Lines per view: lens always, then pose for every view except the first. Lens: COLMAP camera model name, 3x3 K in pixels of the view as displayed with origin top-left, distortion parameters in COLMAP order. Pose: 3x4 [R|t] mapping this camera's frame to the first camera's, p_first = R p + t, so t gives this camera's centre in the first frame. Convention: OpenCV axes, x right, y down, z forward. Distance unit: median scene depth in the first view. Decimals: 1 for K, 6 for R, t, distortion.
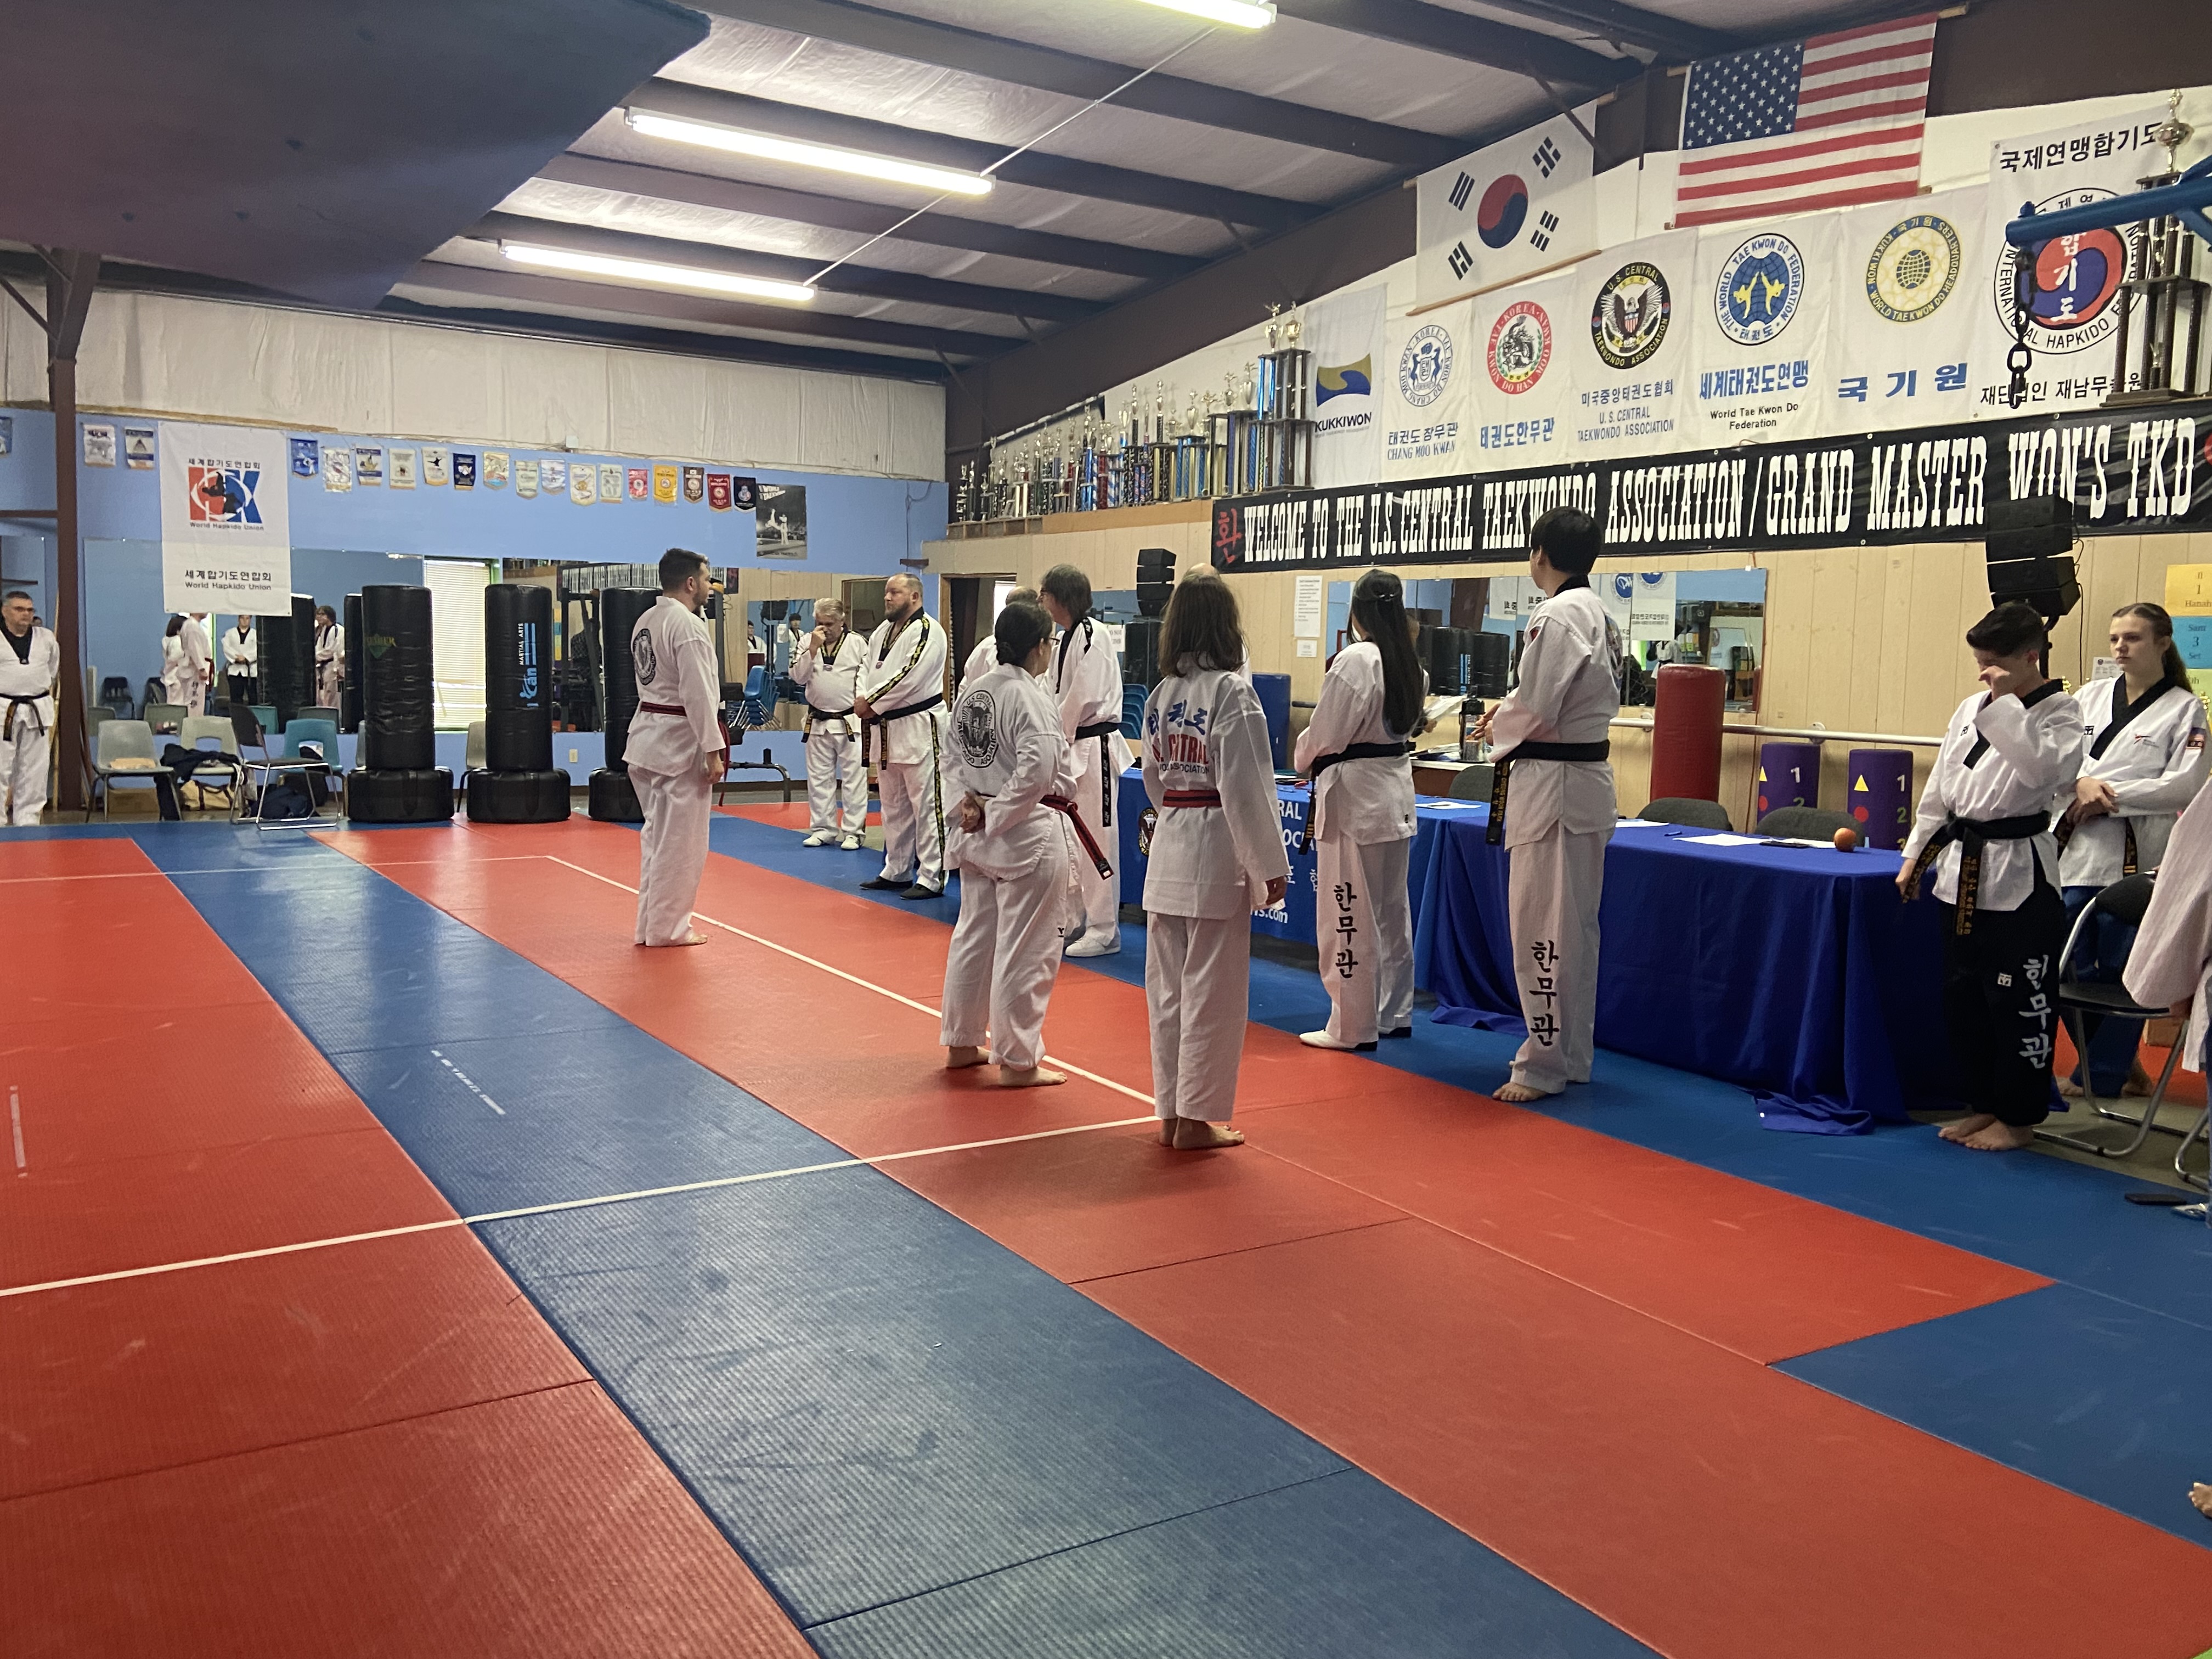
lens RADIAL K [[1782.2, 0, 1106.0], [0, 1782.2, 829.5], [0, 0, 1]] dist [0.076079, -0.128477]
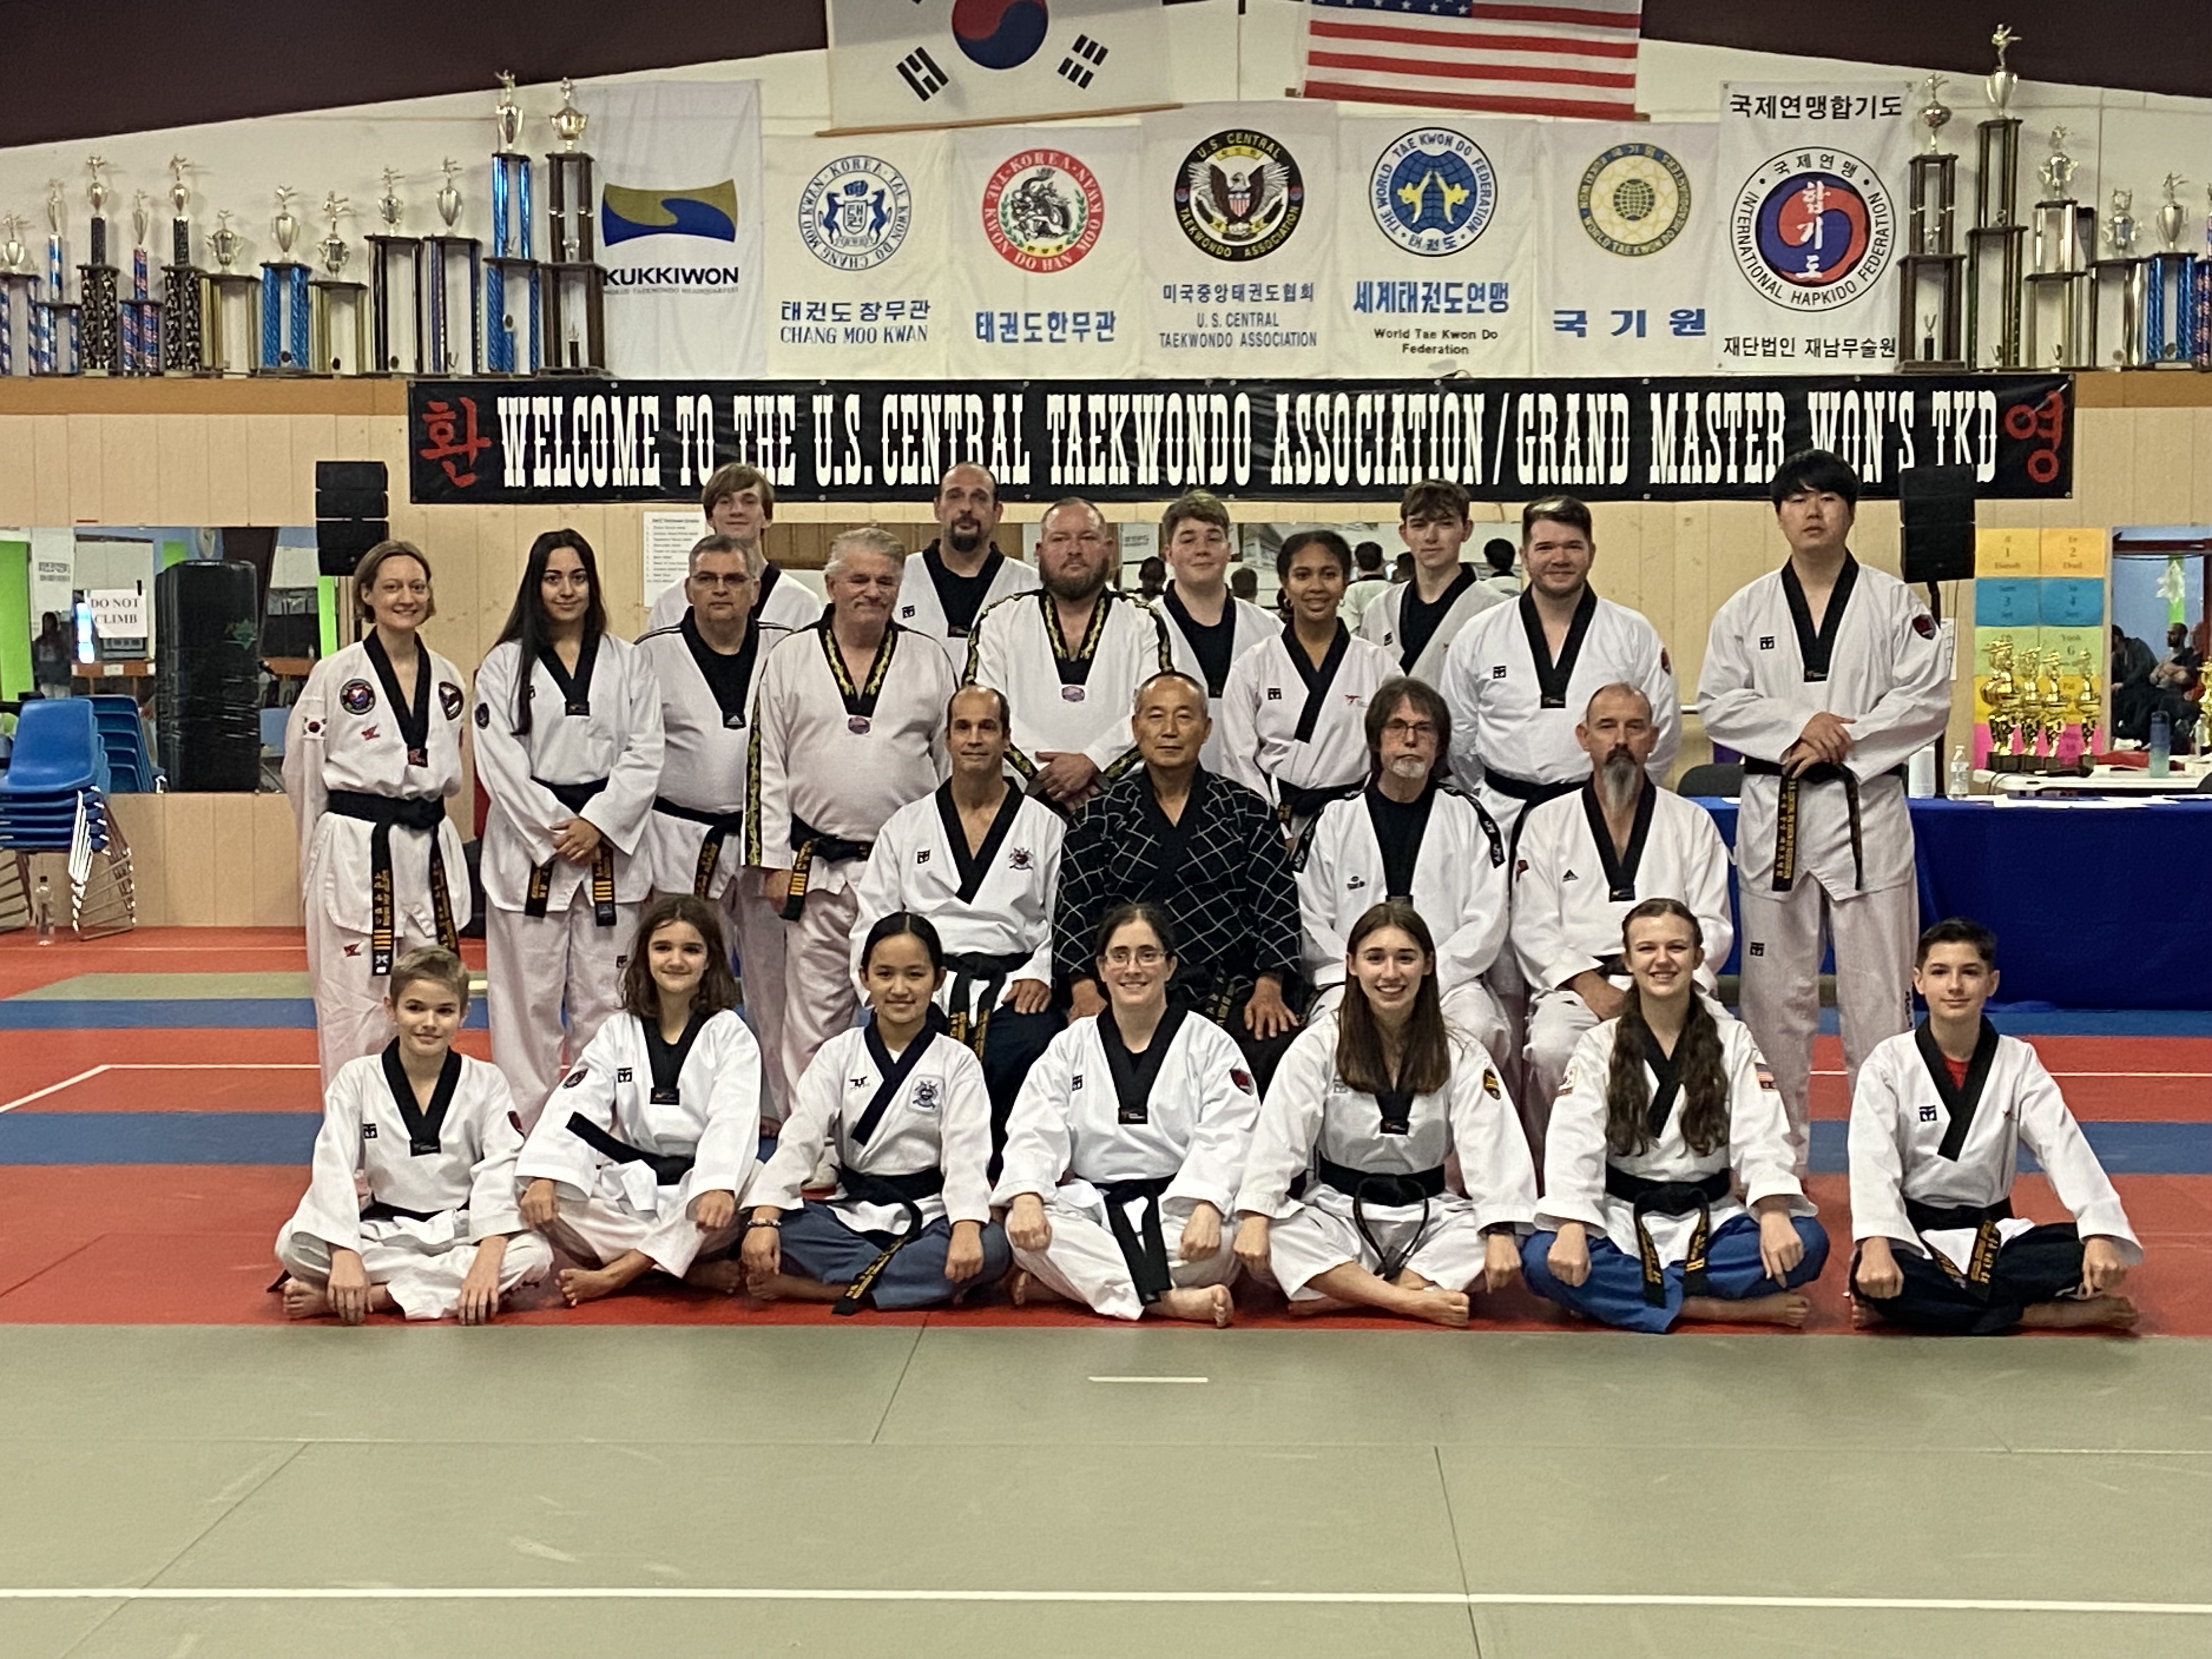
lens RADIAL K [[3609.3, 0, 1106.0], [0, 3609.3, 829.5], [0, 0, 1]] dist [0.024253, 0.070170]
pose [[0.548673, -0.069666, 0.833129, -1.151037], [0.098683, 0.994952, 0.018208, -0.048213], [-0.830192, 0.072225, 0.552778, 0.212088]]
